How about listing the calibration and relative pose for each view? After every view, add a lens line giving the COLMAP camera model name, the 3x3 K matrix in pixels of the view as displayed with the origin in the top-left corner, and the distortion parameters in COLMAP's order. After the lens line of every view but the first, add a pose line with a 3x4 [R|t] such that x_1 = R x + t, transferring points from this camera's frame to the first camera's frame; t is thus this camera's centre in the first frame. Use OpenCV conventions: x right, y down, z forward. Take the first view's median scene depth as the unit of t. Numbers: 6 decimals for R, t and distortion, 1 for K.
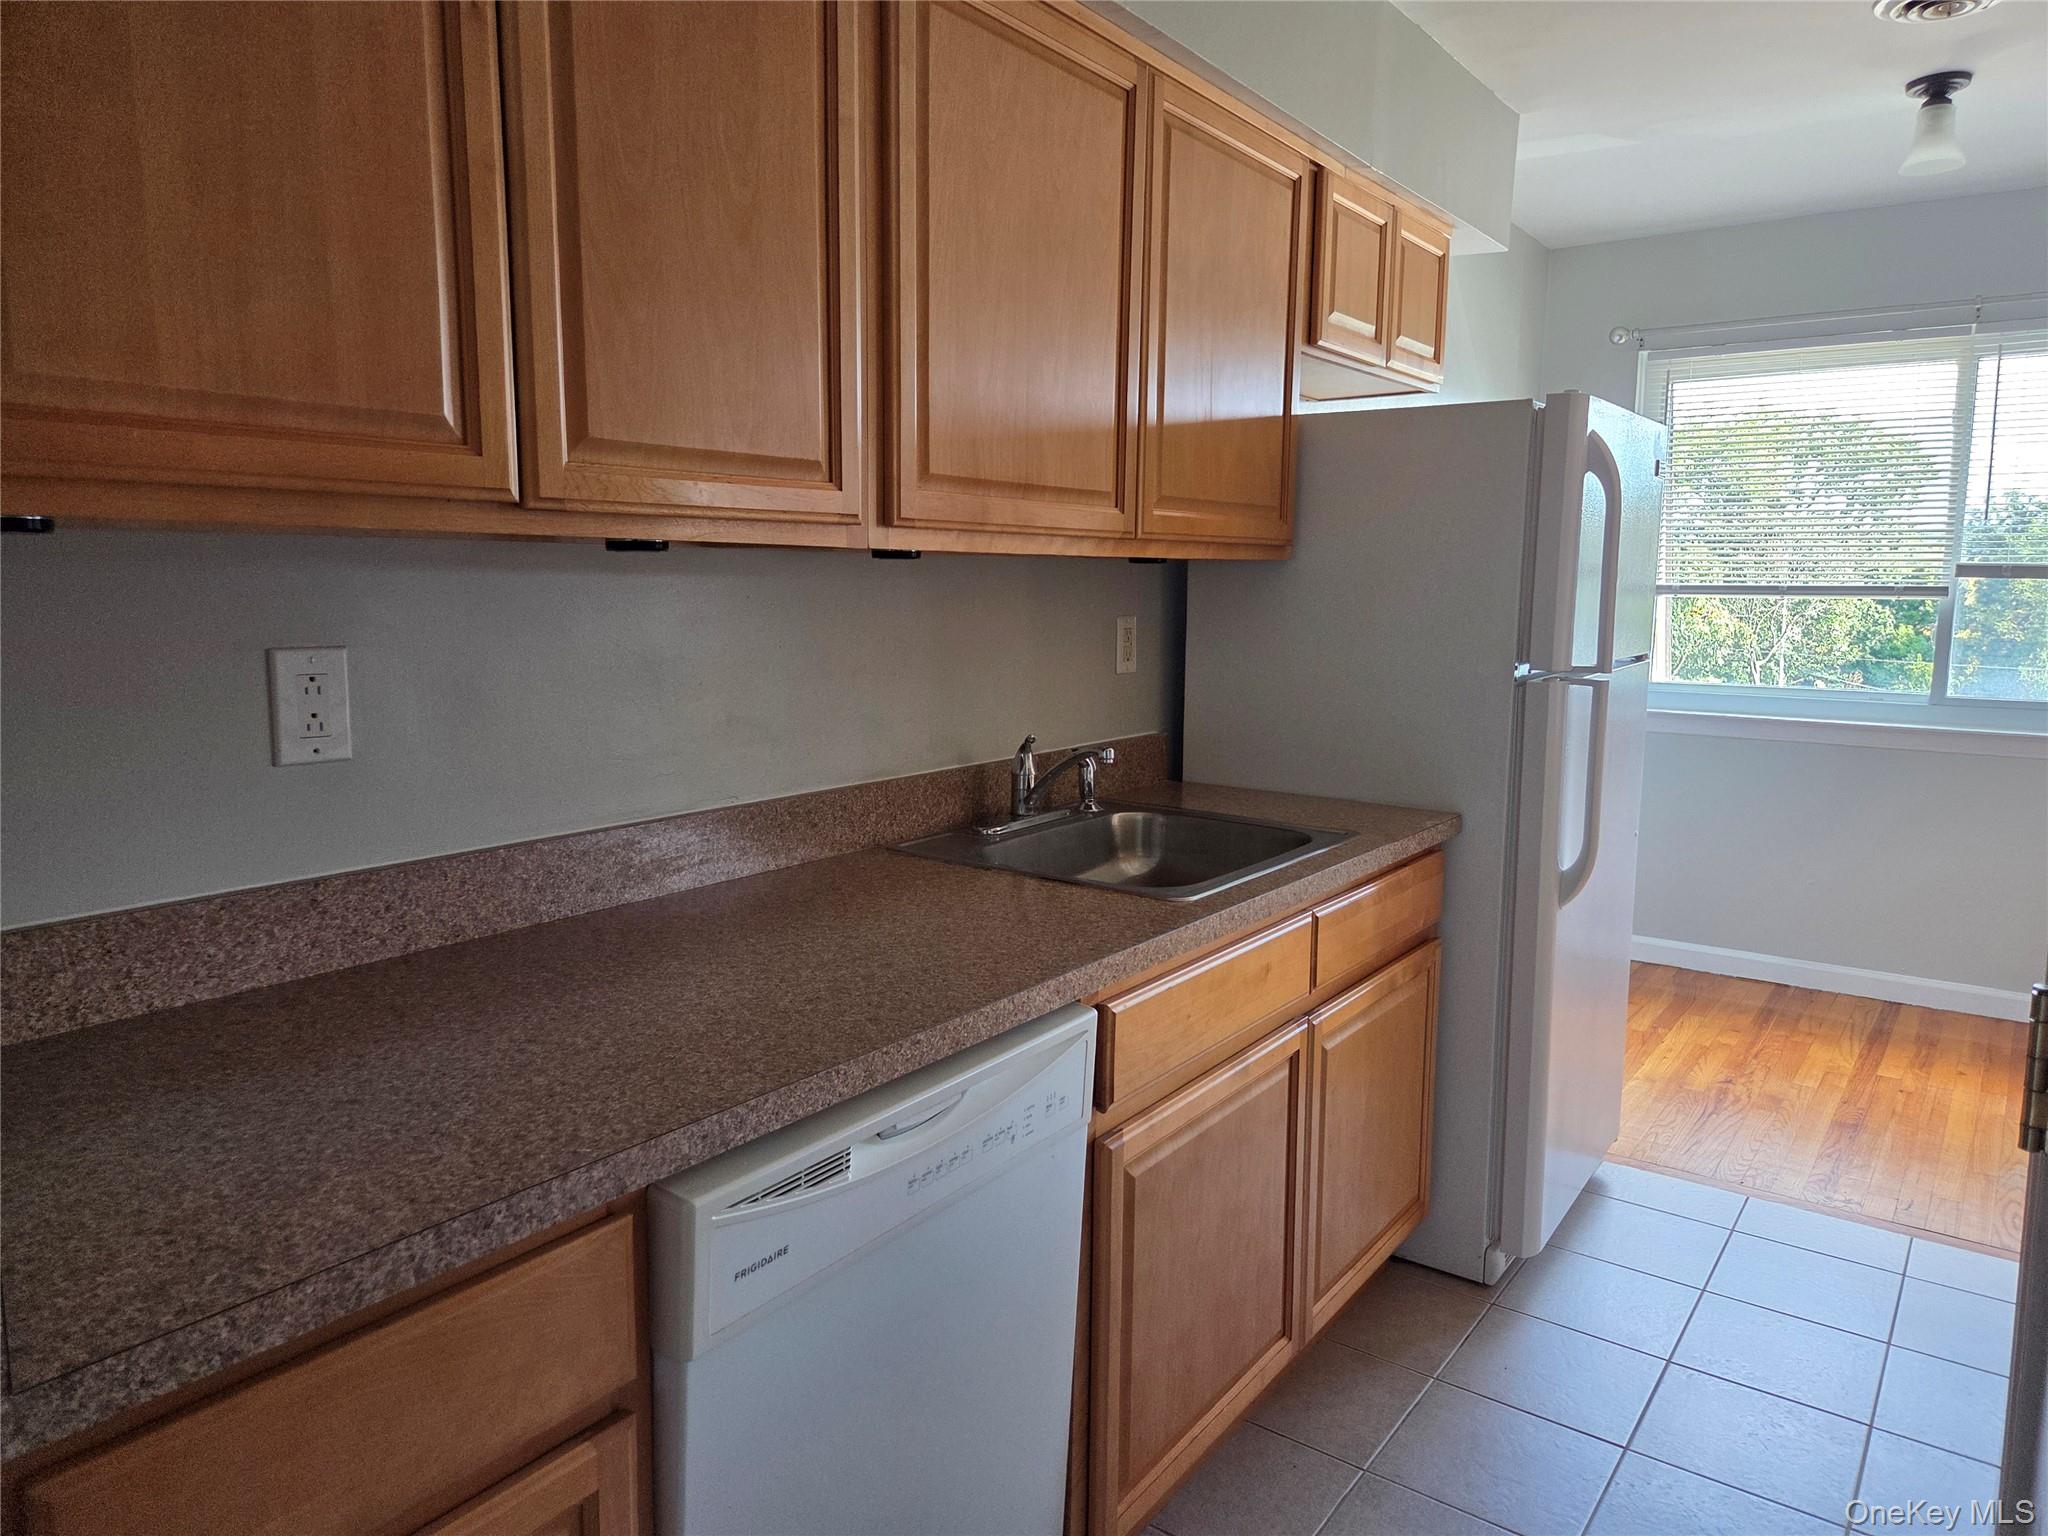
lens RADIAL K [[1378.2, 0, 1014.6], [0, 1378.2, 756.3], [0, 0, 1]] dist [0.067845, -0.039547]
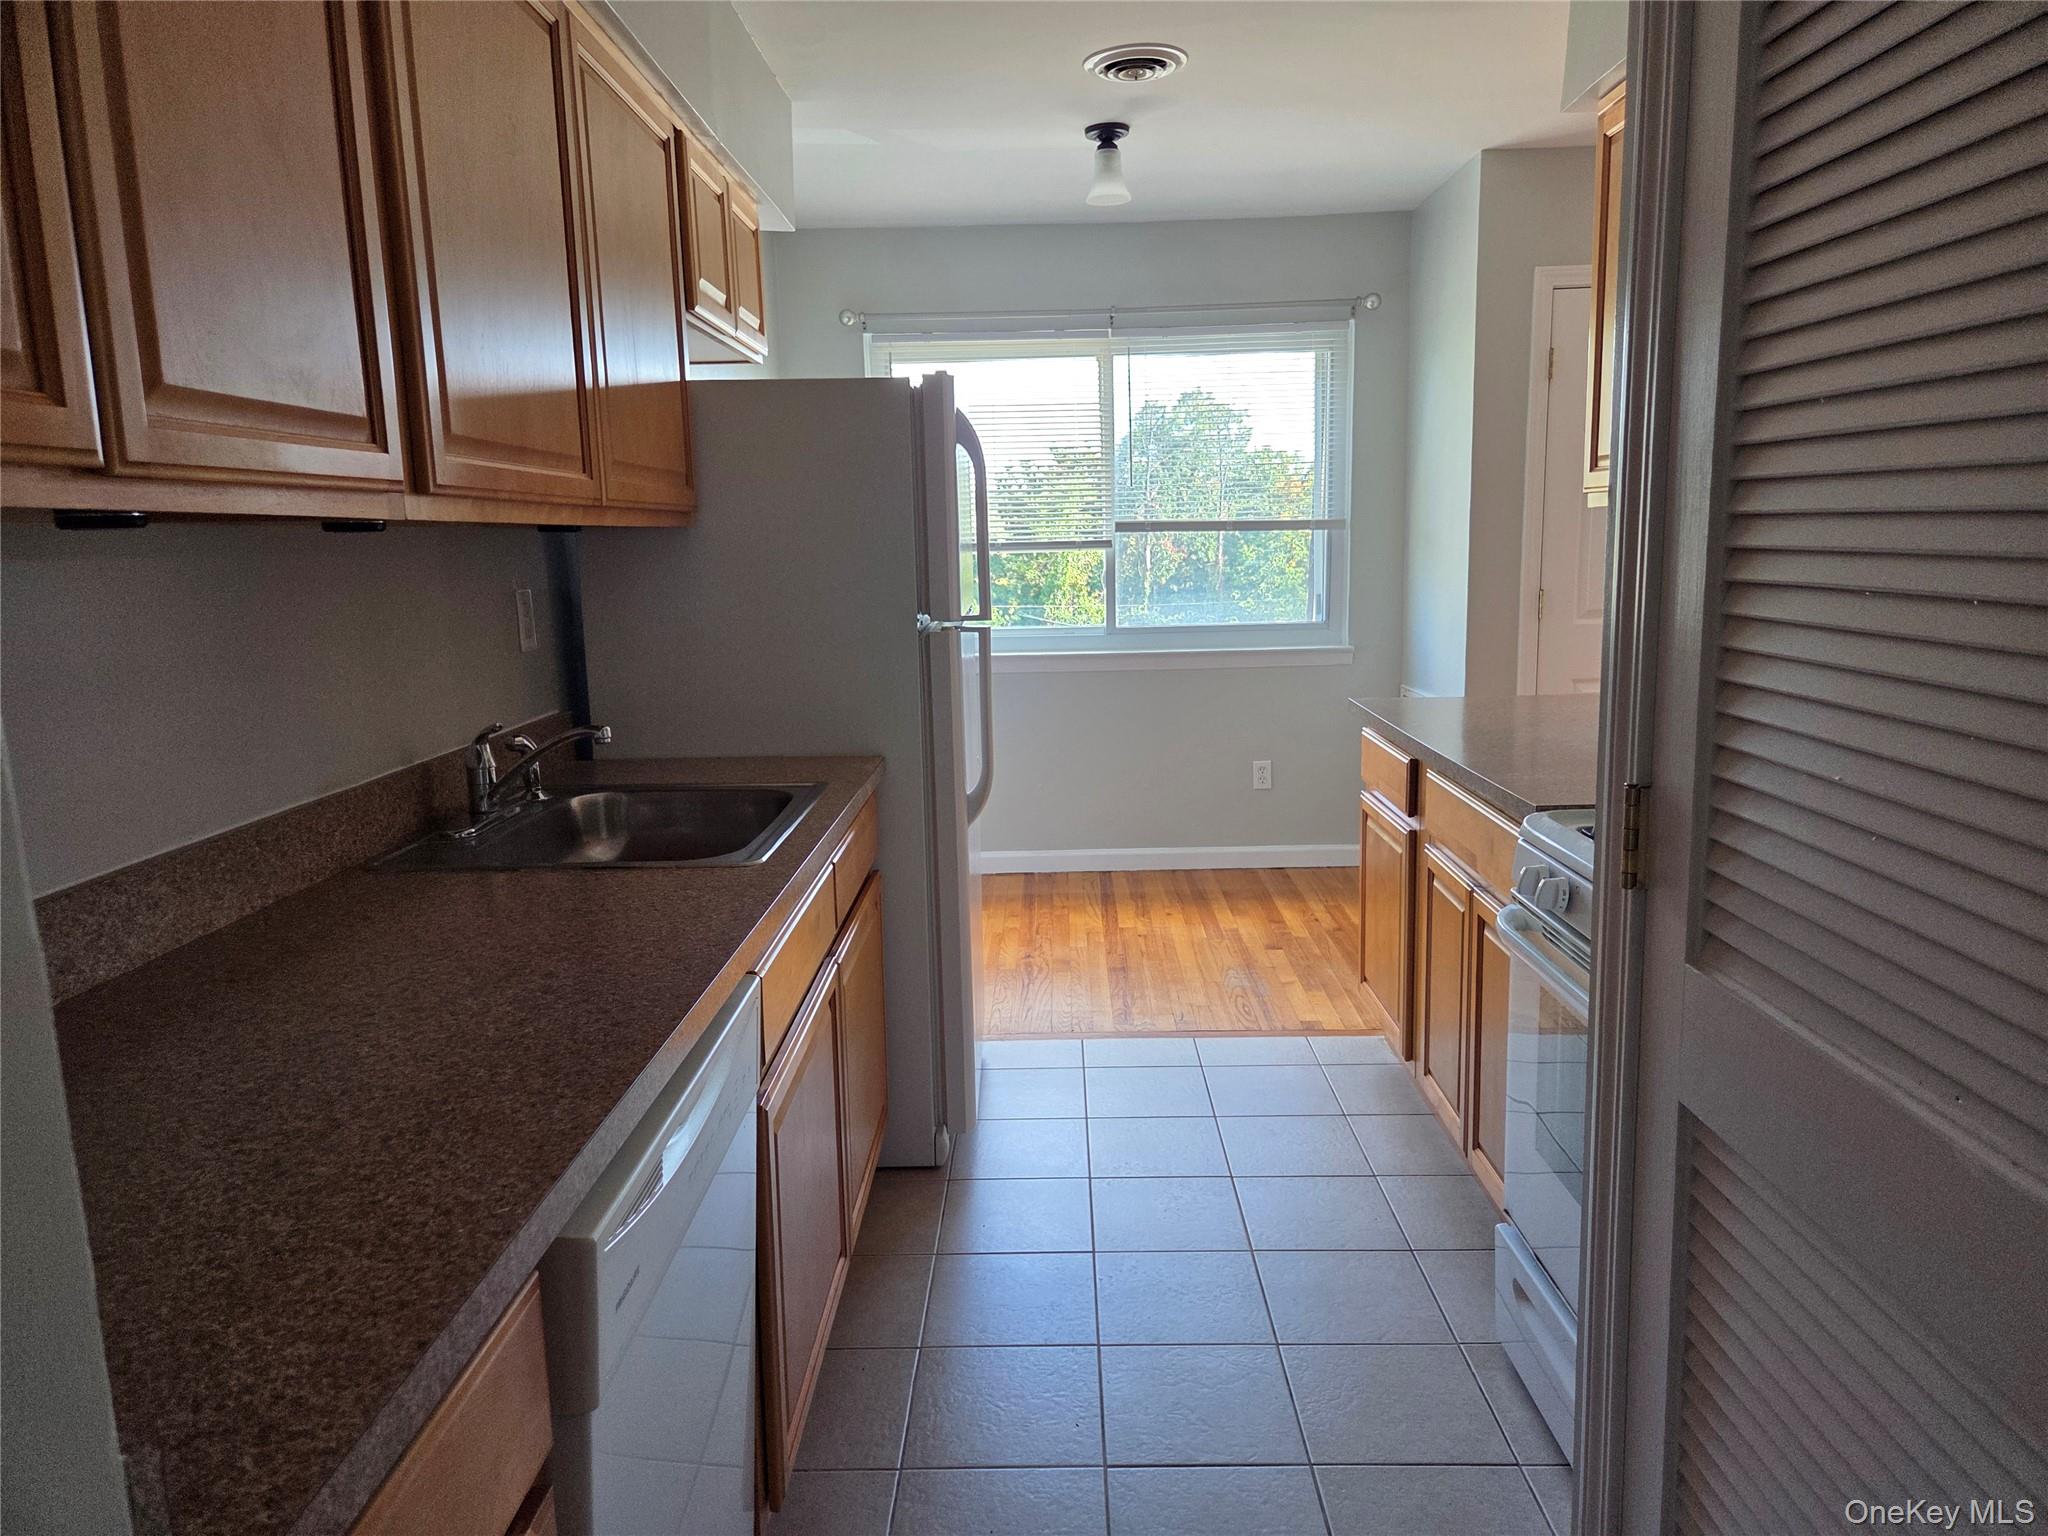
lens RADIAL K [[1378.2, 0, 1031.8], [0, 1378.2, 778.4], [0, 0, 1]] dist [0.067845, -0.039547]
pose [[0.815995, -0.127926, 0.563726, -0.199274], [0.106060, 0.991783, 0.071543, -0.006495], [-0.568246, 0.001410, 0.822858, 0.032488]]
